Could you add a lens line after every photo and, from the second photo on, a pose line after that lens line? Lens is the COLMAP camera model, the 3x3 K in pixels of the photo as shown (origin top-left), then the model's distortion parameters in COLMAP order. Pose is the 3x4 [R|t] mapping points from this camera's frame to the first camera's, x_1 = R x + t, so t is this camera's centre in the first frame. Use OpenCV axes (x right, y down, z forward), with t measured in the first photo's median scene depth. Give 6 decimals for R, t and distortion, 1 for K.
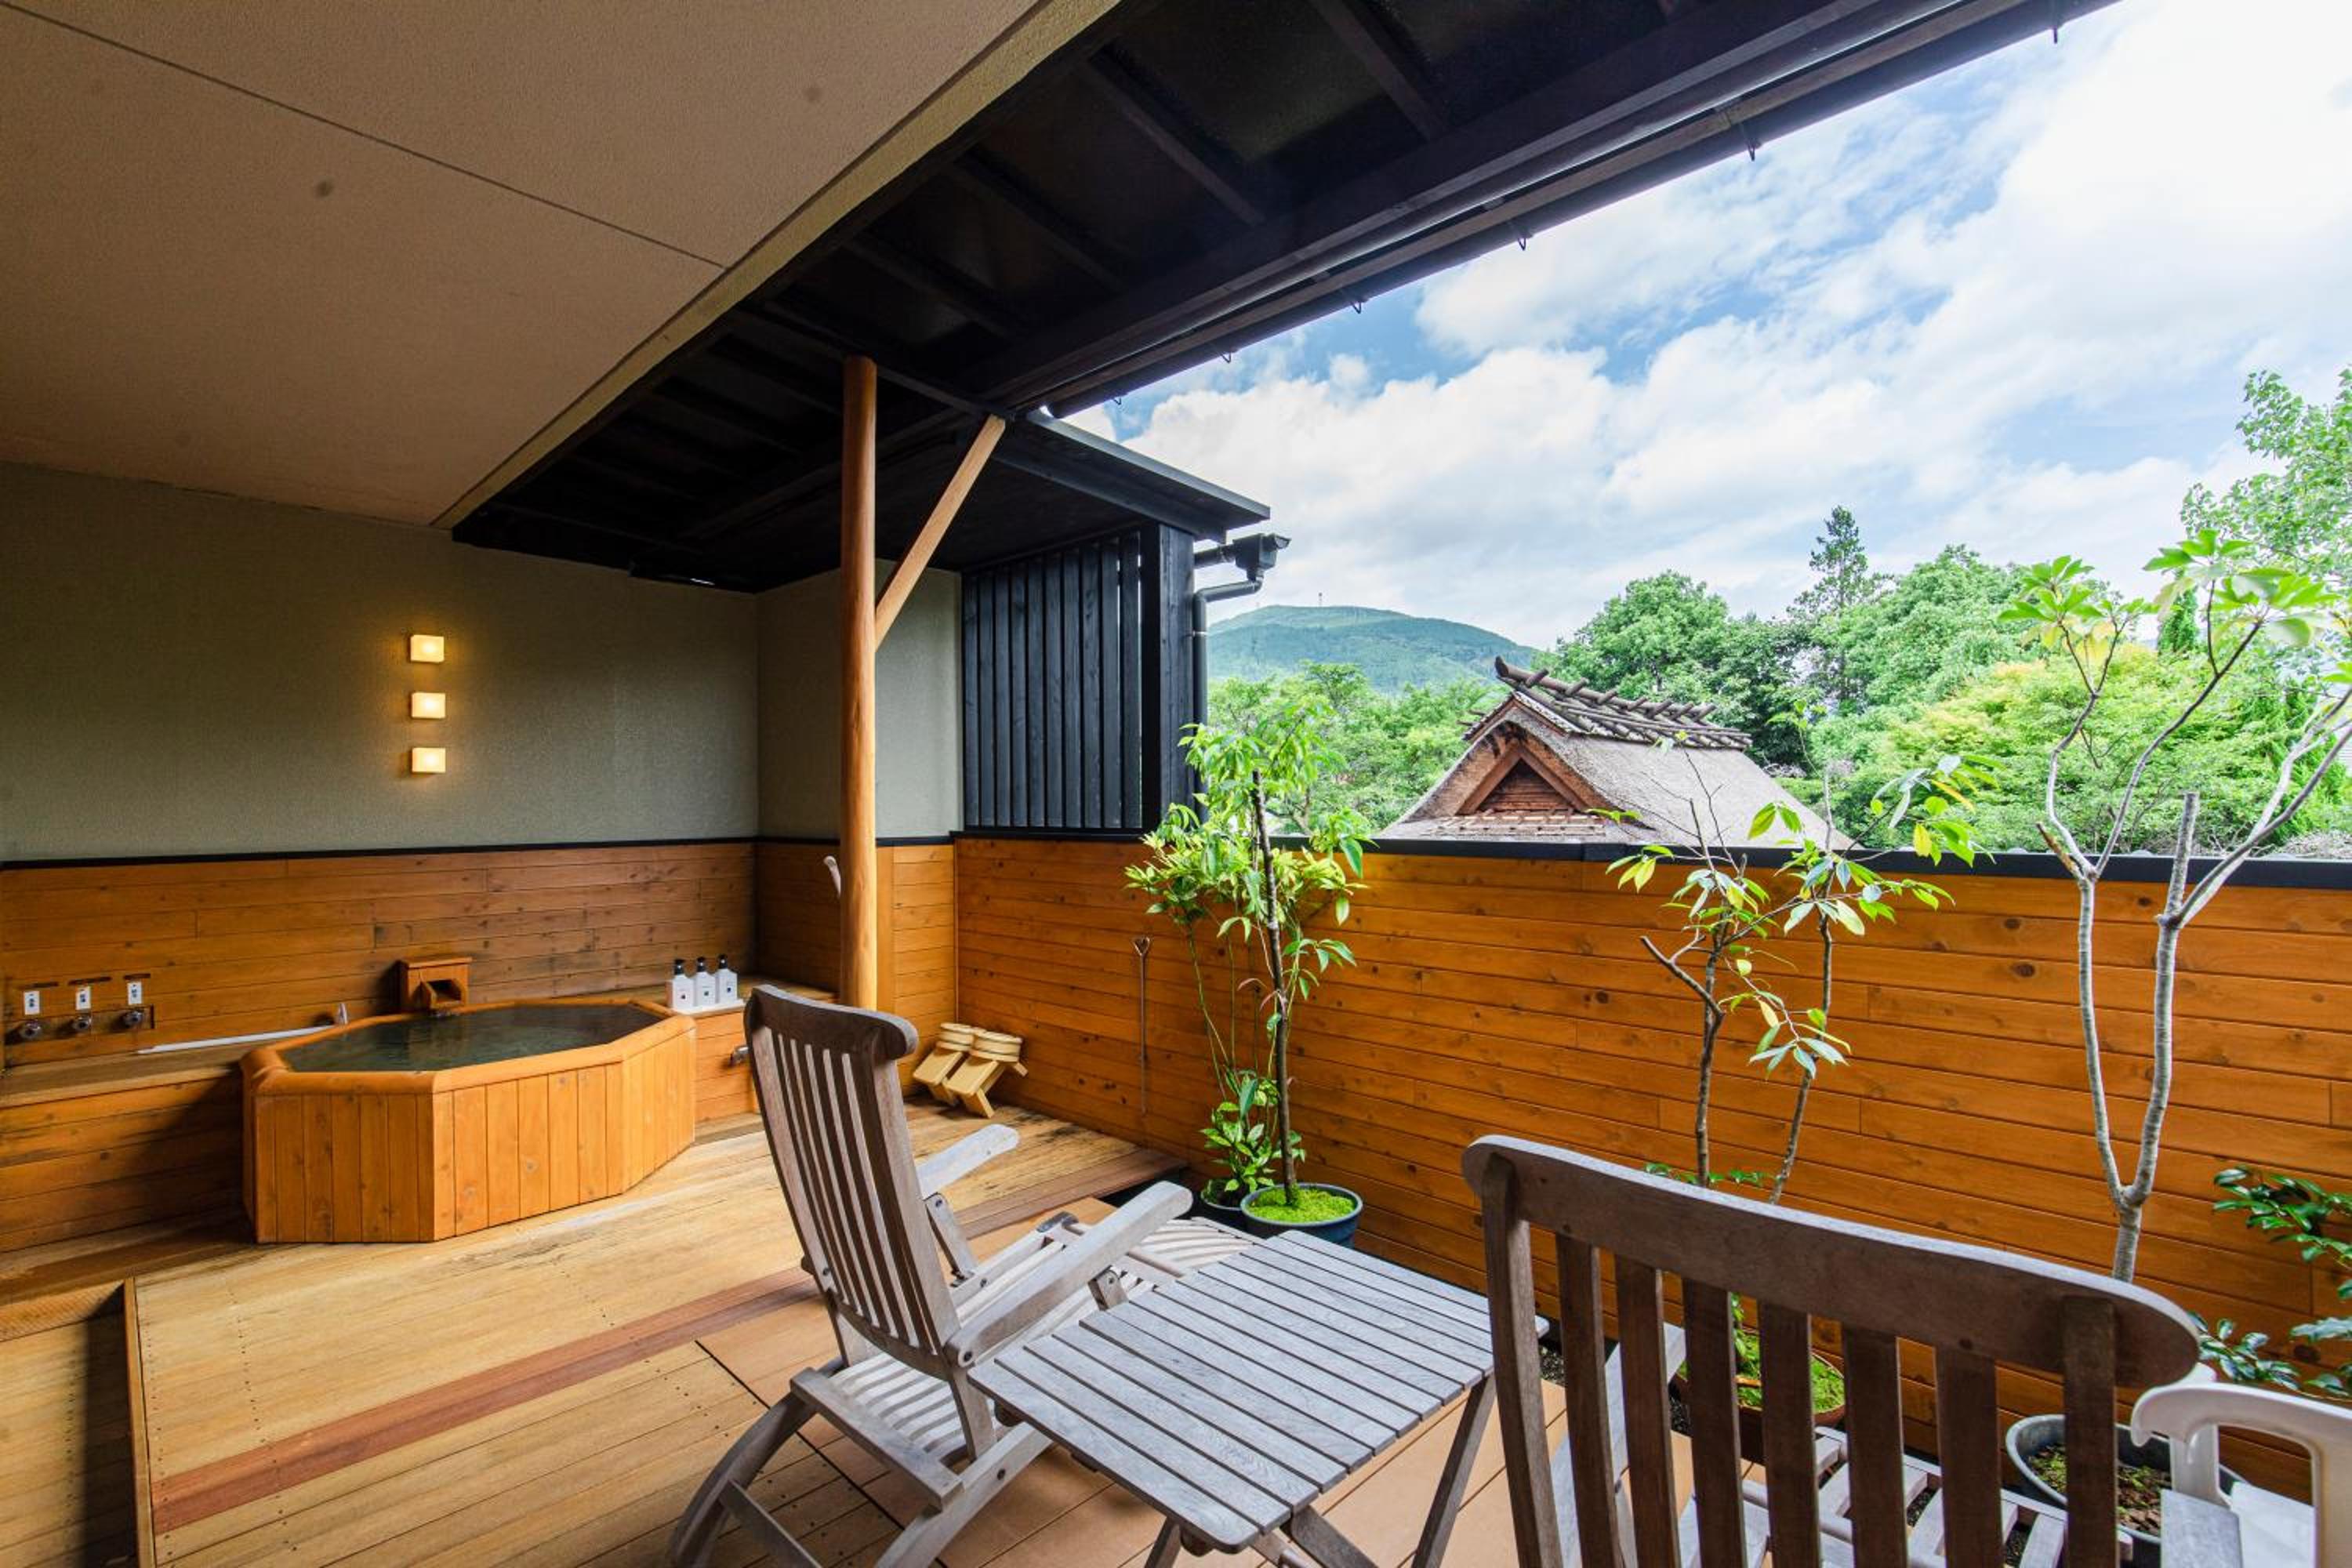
lens RADIAL K [[1056.8, 0, 1176.0], [0, 1056.8, 784.0], [0, 0, 1]] dist [0.013573, -0.000131]
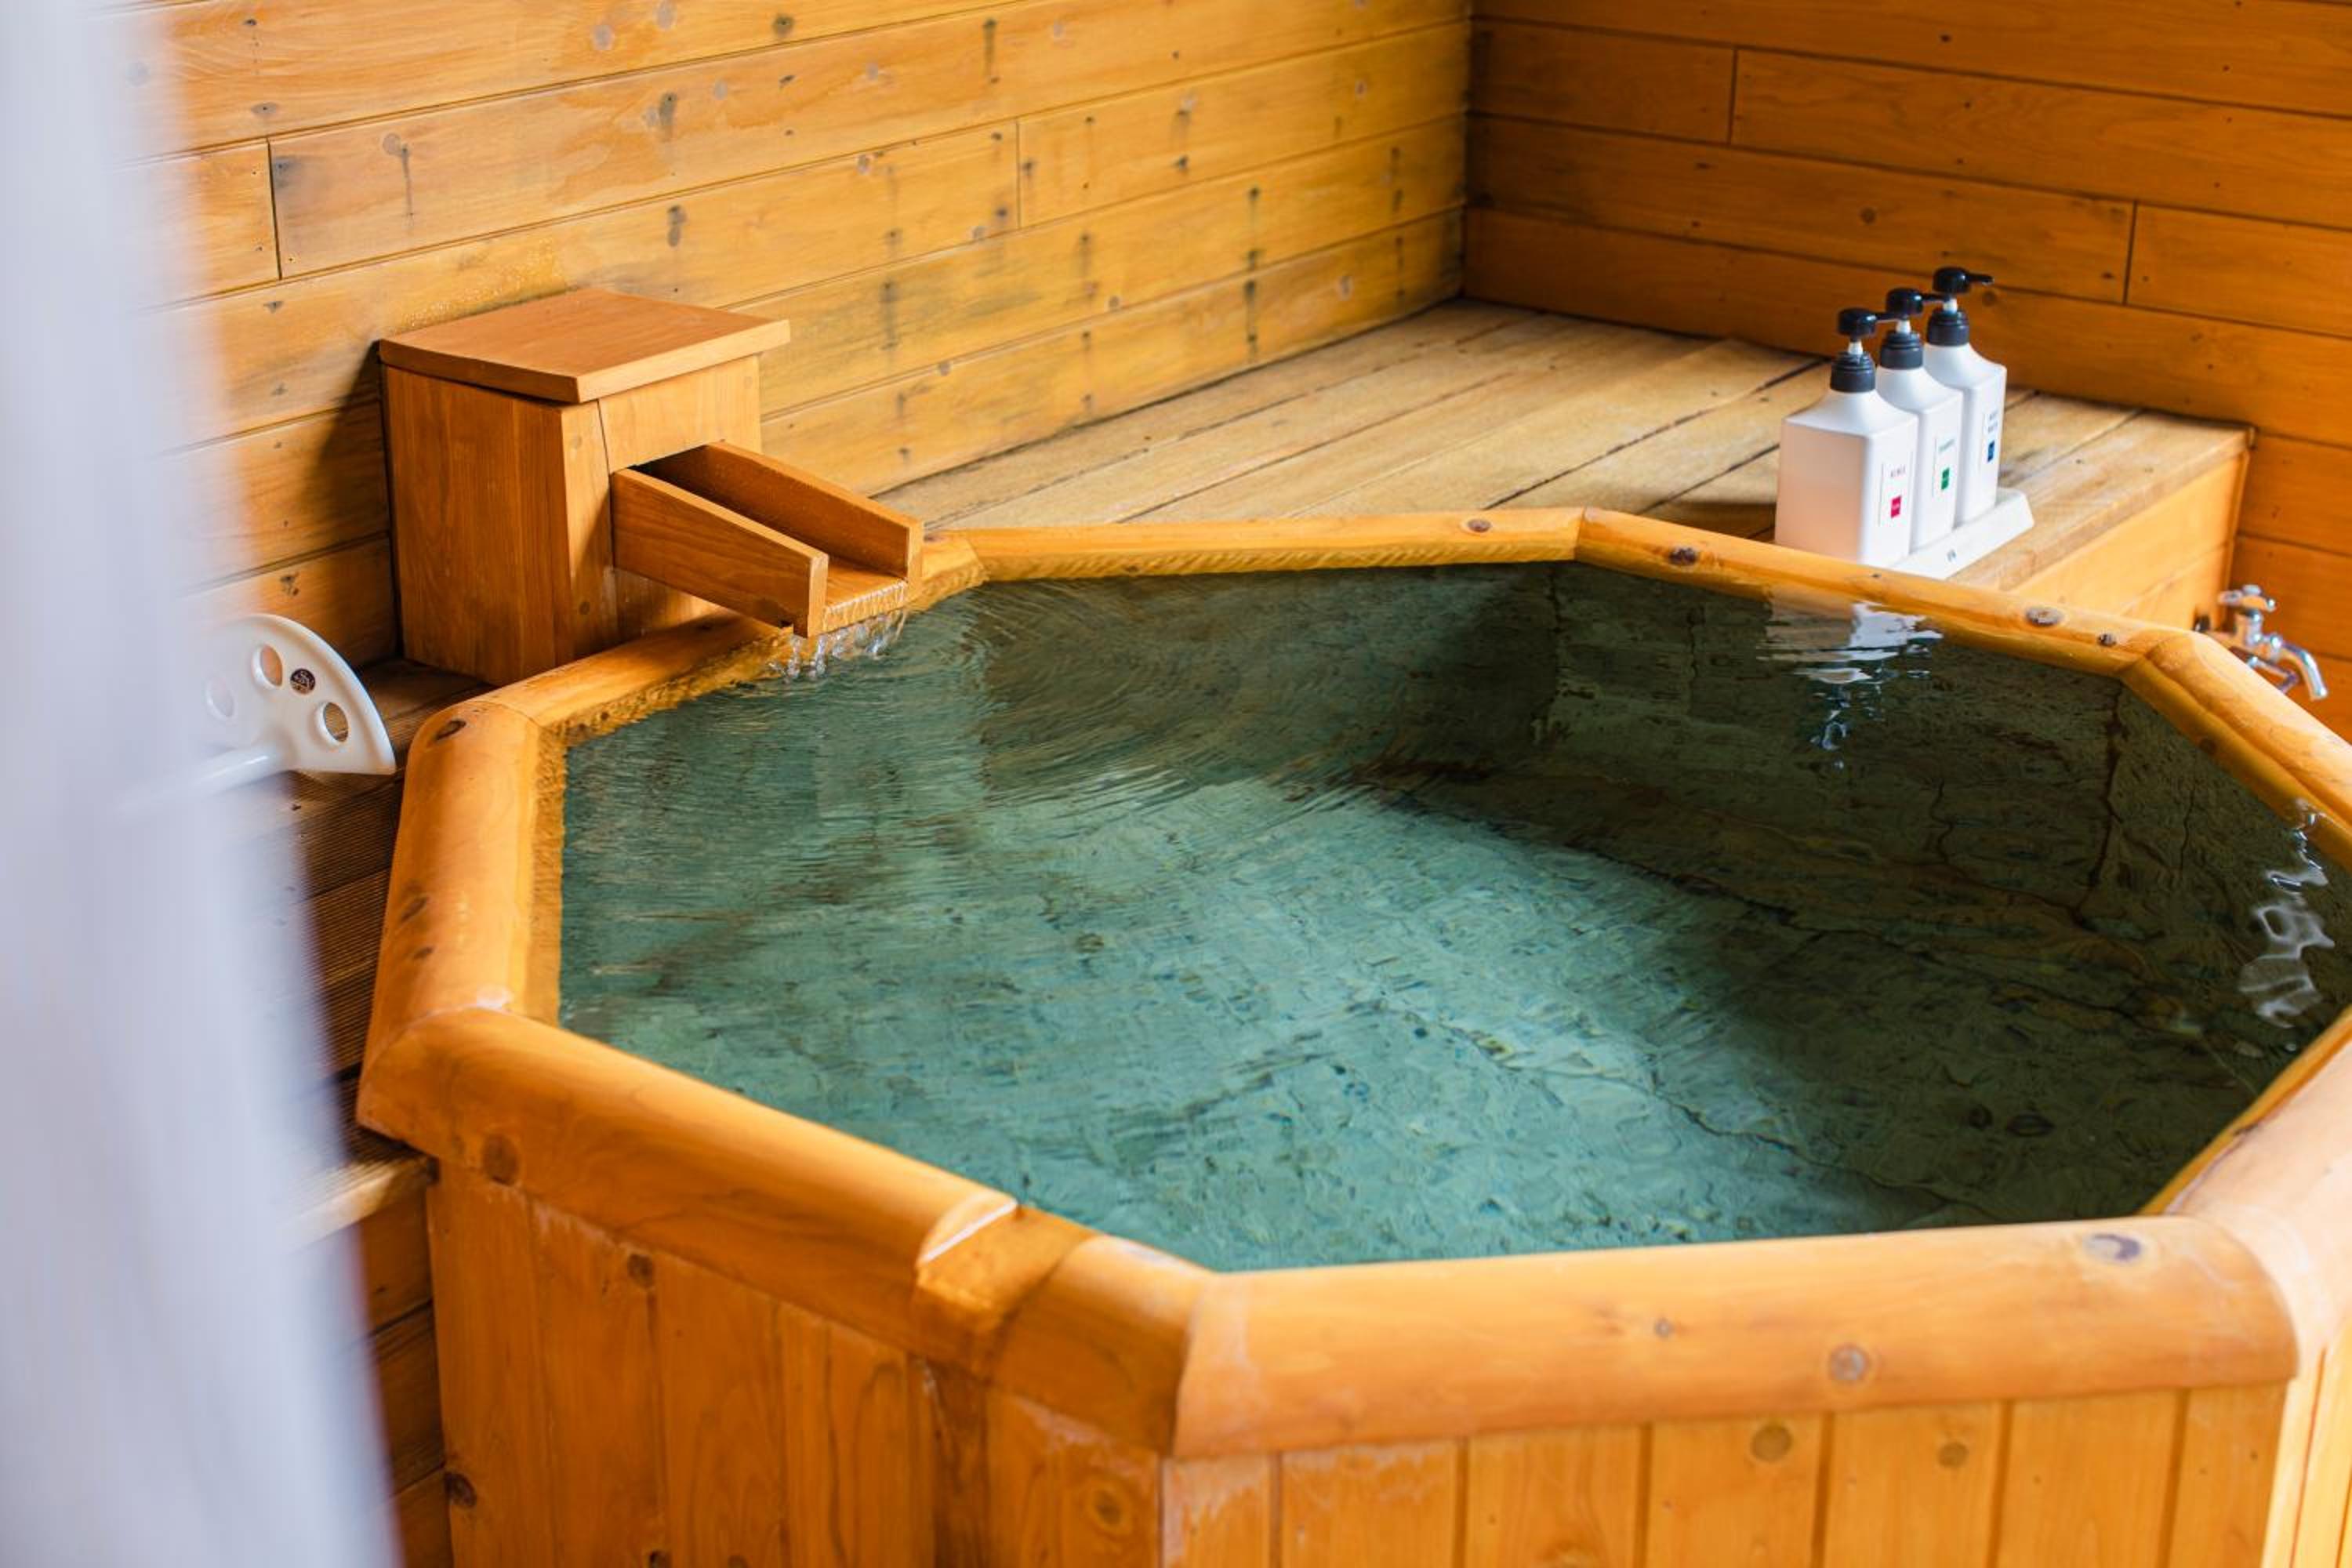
lens RADIAL K [[3390.0, 0, 1176.0], [0, 3390.0, 784.0], [0, 0, 1]] dist [0.009046, 0.001535]
pose [[0.988629, -0.035551, 0.146109, -0.618919], [-0.022251, 0.926367, 0.375965, 0.019359], [-0.148717, -0.374942, 0.915042, 0.404561]]
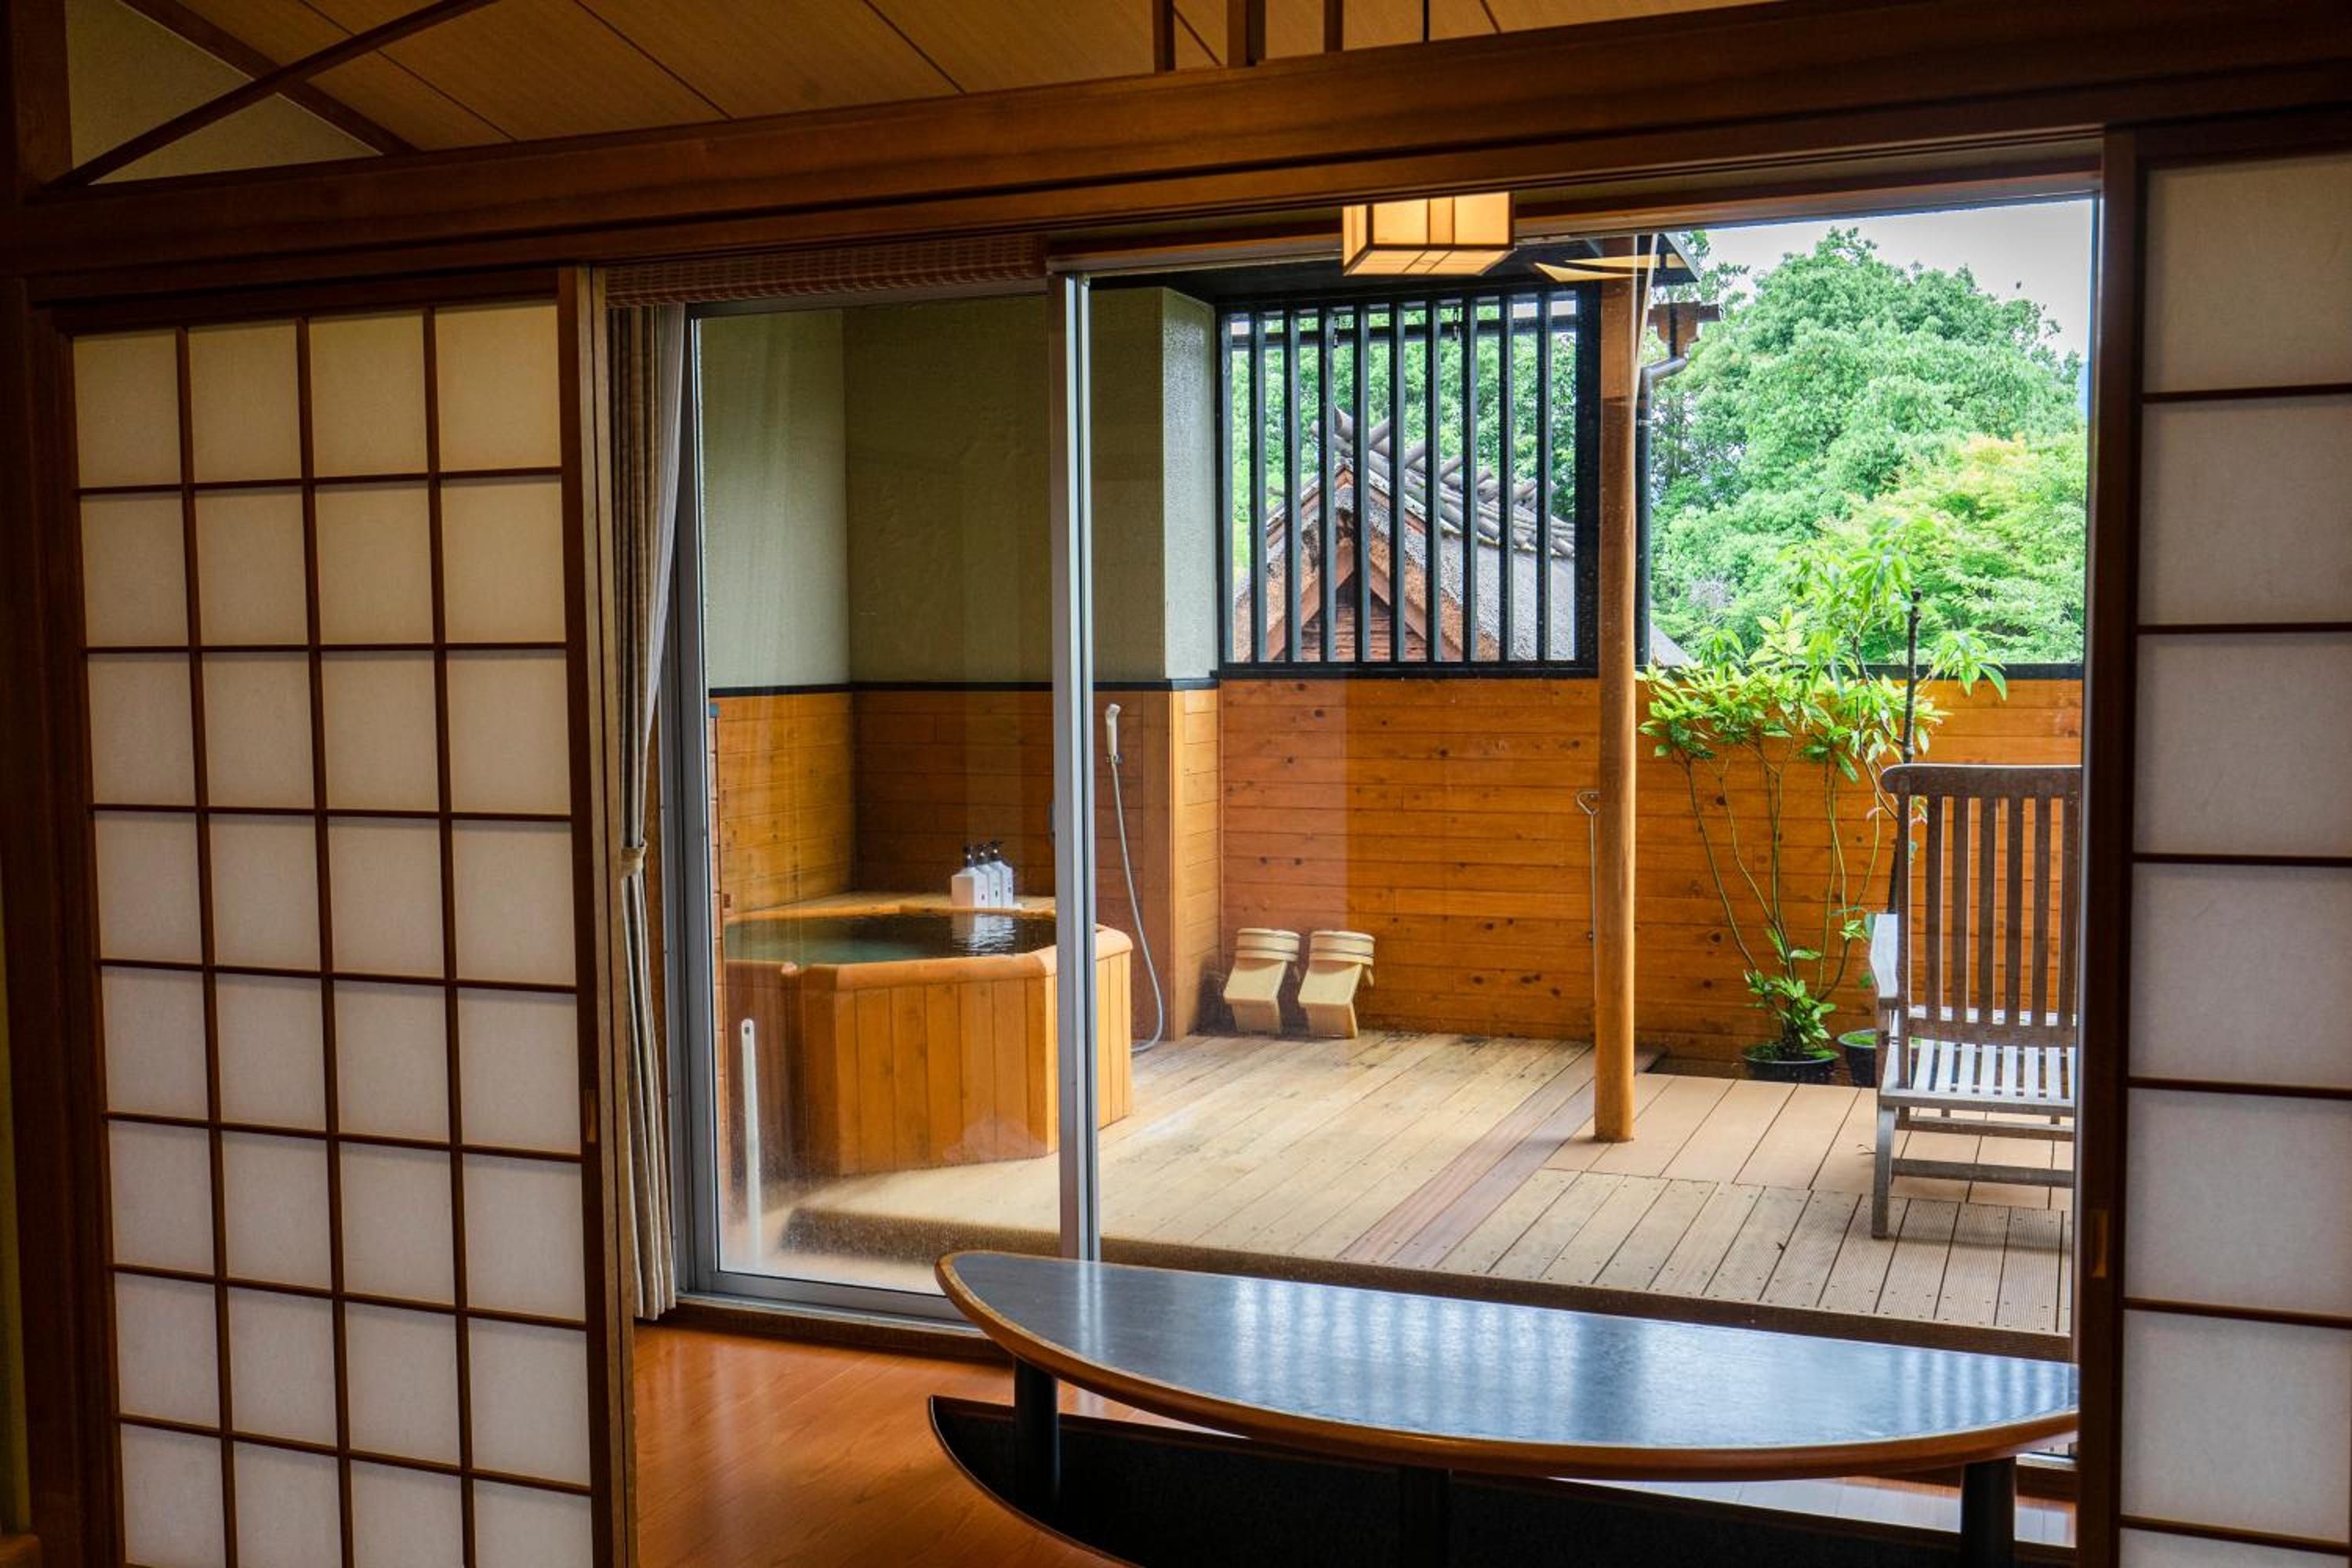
lens RADIAL K [[2270.3, 0, 1176.0], [0, 2270.3, 784.0], [0, 0, 1]] dist [0.024196, -0.002190]
pose [[0.920501, -0.021431, 0.390153, -0.856456], [-0.007295, 0.997378, 0.071996, 0.011122], [-0.390673, -0.069118, 0.917931, -0.419624]]
